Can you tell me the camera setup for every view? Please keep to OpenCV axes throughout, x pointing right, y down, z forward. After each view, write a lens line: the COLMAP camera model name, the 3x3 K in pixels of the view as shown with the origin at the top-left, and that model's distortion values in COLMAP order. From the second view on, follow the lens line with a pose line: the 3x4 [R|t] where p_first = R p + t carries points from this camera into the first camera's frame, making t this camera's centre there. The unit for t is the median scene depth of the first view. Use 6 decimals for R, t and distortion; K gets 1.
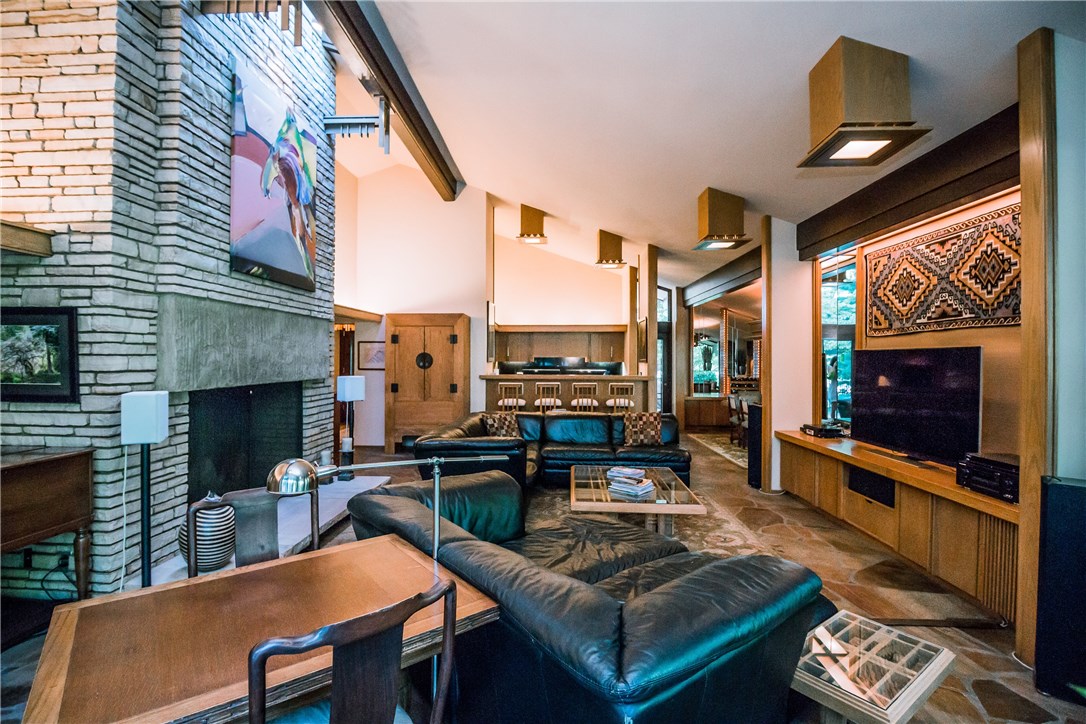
lens RADIAL K [[510.9, 0, 532.8], [0, 510.9, 360.4], [0, 0, 1]] dist [-0.010515, -0.007960]
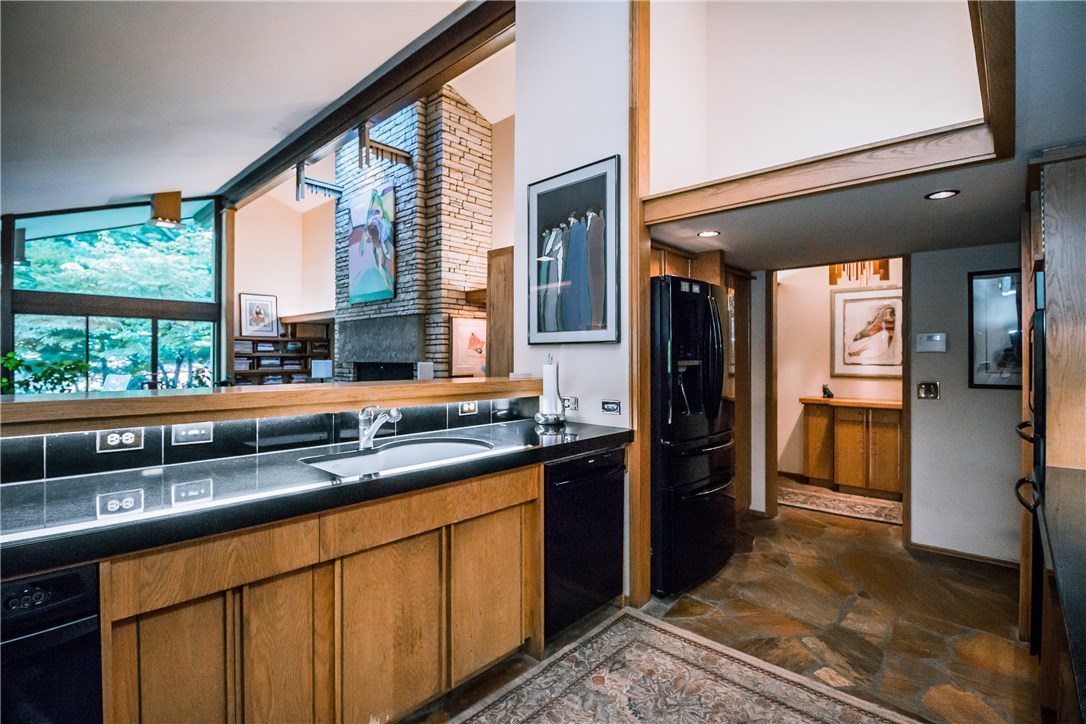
lens RADIAL K [[510.9, 0, 550.4], [0, 510.9, 354.1], [0, 0, 1]] dist [-0.010515, -0.007960]
pose [[-0.644593, -0.008248, -0.764481, 0.395618], [-0.007203, 0.999963, -0.004715, 0.022324], [0.764492, 0.002467, -0.644628, 2.561839]]
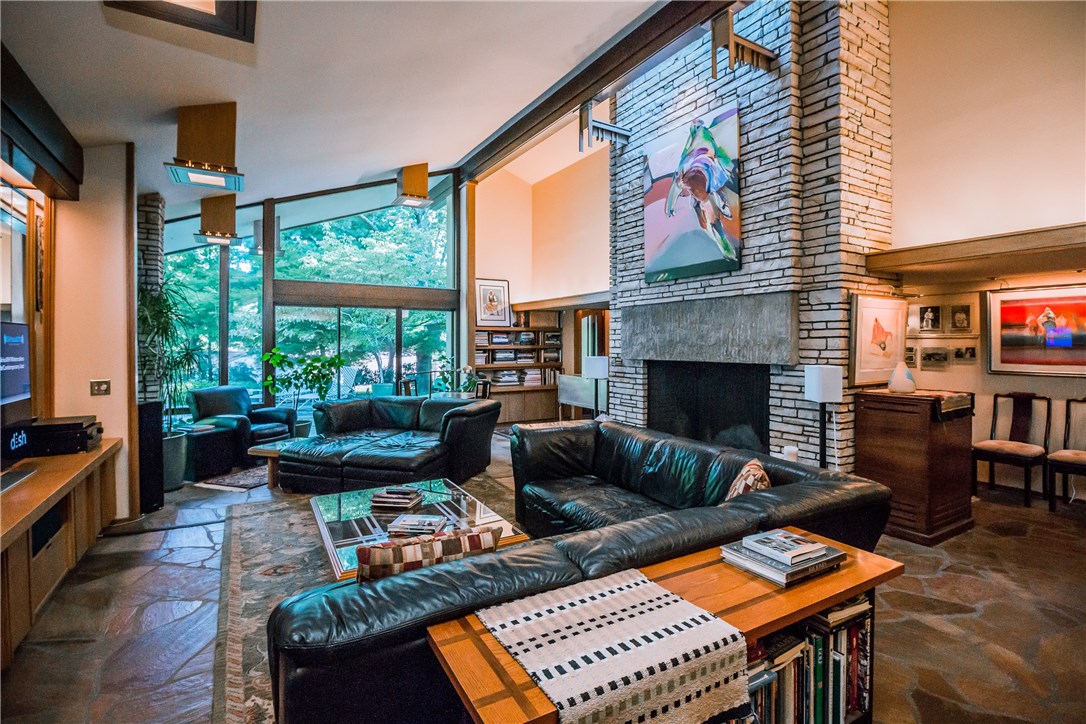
lens RADIAL K [[510.9, 0, 535.7], [0, 510.9, 344.9], [0, 0, 1]] dist [-0.010515, -0.007960]
pose [[-0.839573, -0.000266, -0.543246, 0.461545], [-0.004076, 0.999975, 0.005811, 0.000993], [0.543231, 0.007093, -0.839553, 1.852014]]
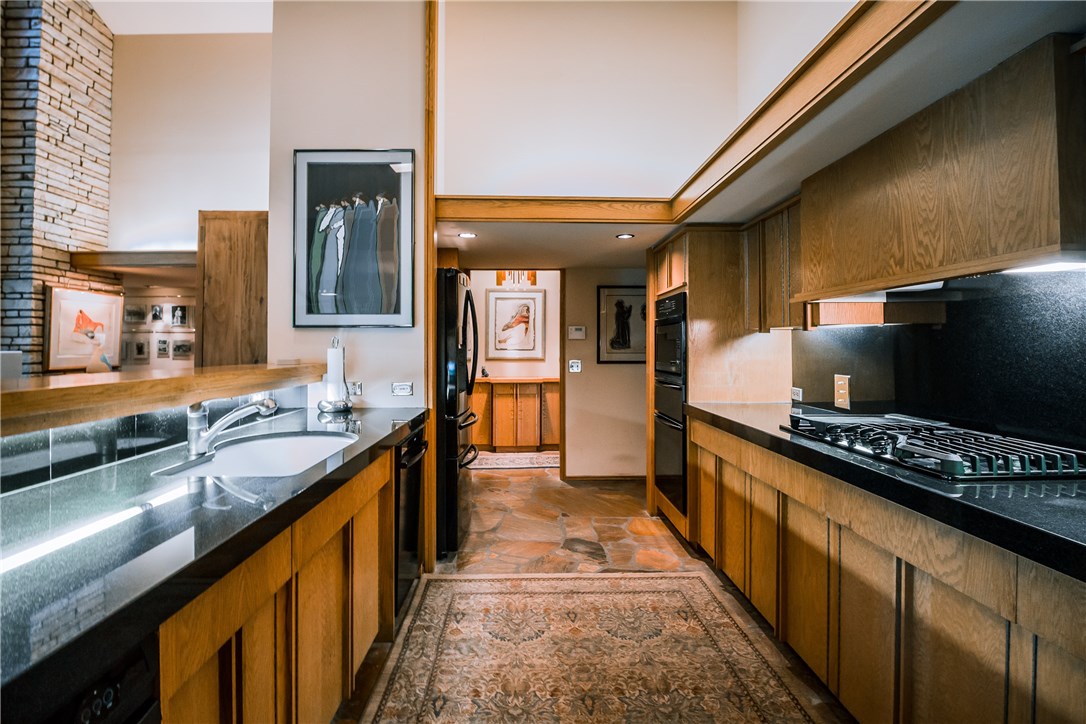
lens RADIAL K [[510.9, 0, 552.1], [0, 510.9, 340.7], [0, 0, 1]] dist [-0.010515, -0.007960]
pose [[0.092490, -0.015005, -0.995601, 0.557802], [-0.003002, 0.999878, -0.015348, 0.033205], [0.995709, 0.004408, 0.092433, 2.307944]]
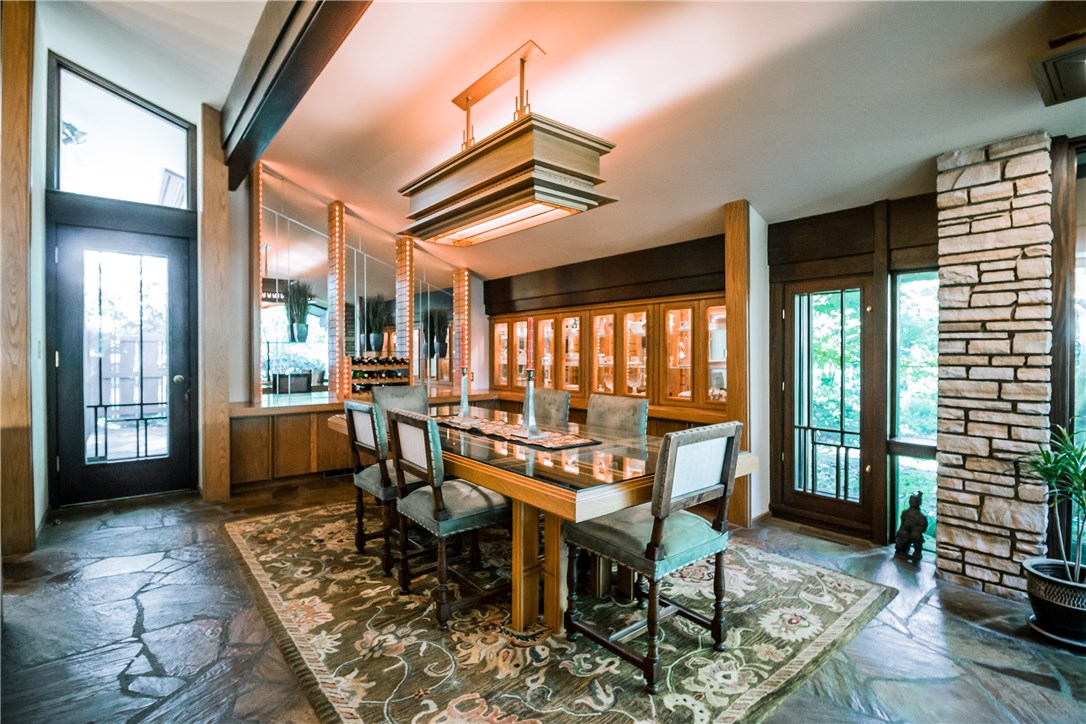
lens RADIAL K [[510.9, 0, 547.5], [0, 510.9, 357.7], [0, 0, 1]] dist [-0.010515, -0.007960]
pose [[0.737641, -0.007017, 0.675156, 0.558925], [0.003787, 0.999973, 0.006255, 0.084551], [-0.675182, -0.002057, 0.737648, 1.462351]]
